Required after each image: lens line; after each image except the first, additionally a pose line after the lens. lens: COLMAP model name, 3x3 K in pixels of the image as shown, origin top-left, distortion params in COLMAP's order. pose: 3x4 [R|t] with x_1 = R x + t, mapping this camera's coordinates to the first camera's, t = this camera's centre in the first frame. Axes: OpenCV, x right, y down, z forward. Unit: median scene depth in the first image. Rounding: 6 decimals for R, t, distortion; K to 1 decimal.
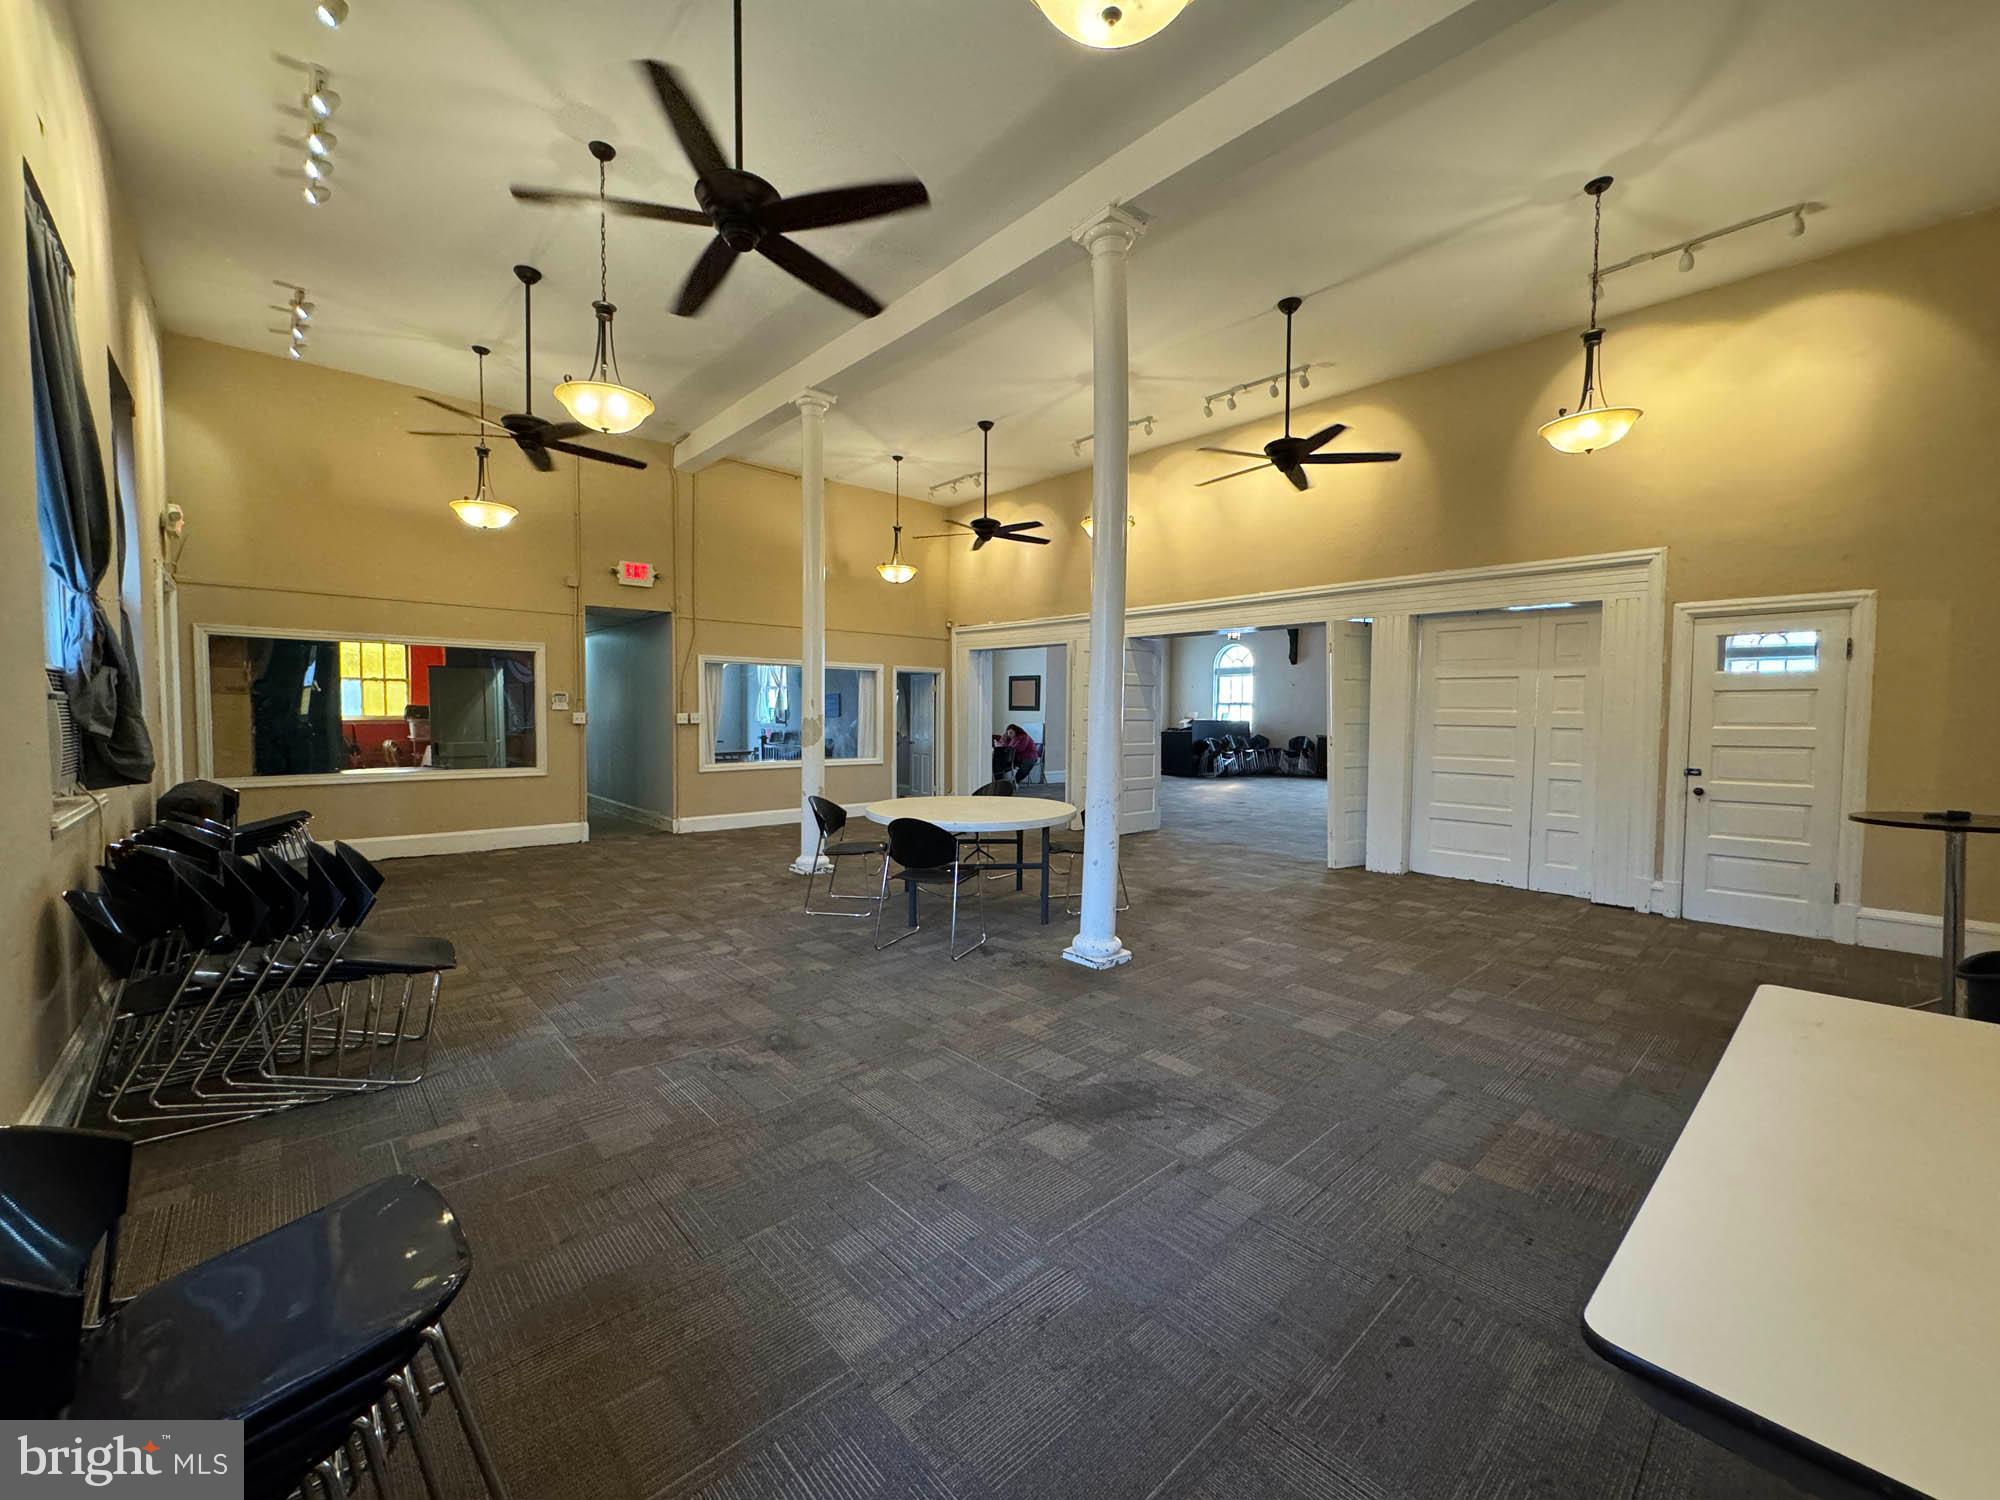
lens RADIAL K [[795.1, 0, 999.2], [0, 795.1, 745.0], [0, 0, 1]] dist [-0.000638, -0.000585]
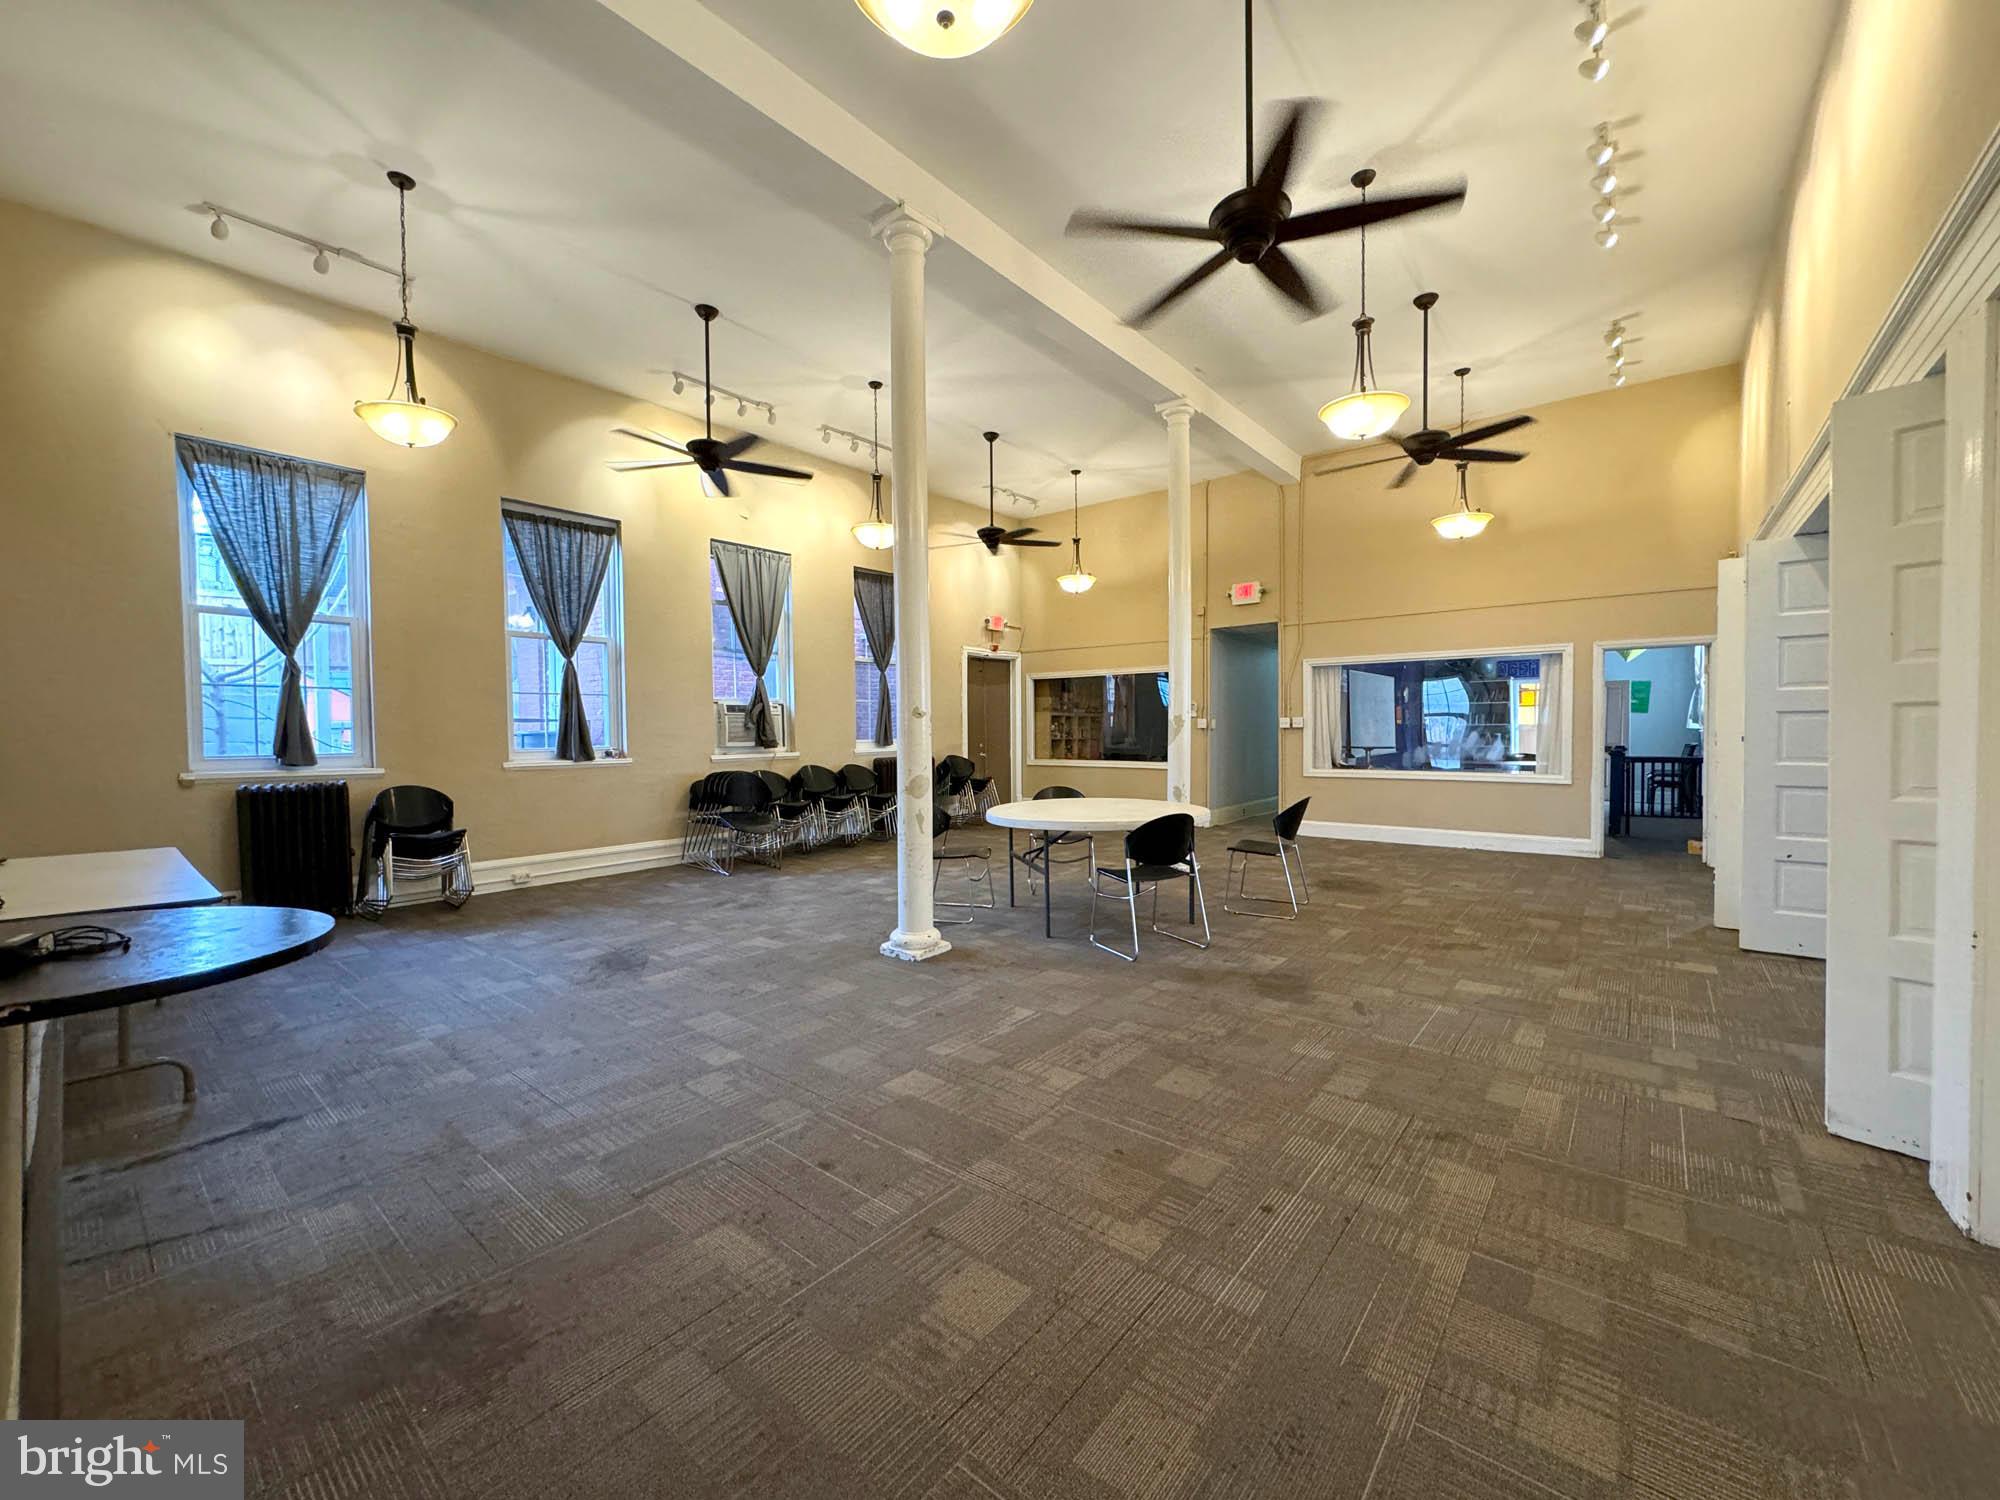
lens RADIAL K [[795.1, 0, 999.2], [0, 795.1, 745.0], [0, 0, 1]] dist [-0.000638, -0.000585]
pose [[0.146127, 0.013184, -0.989178, 1.276881], [-0.032668, 0.999430, 0.008495, -0.002781], [0.988726, 0.031073, 0.146474, 1.080928]]
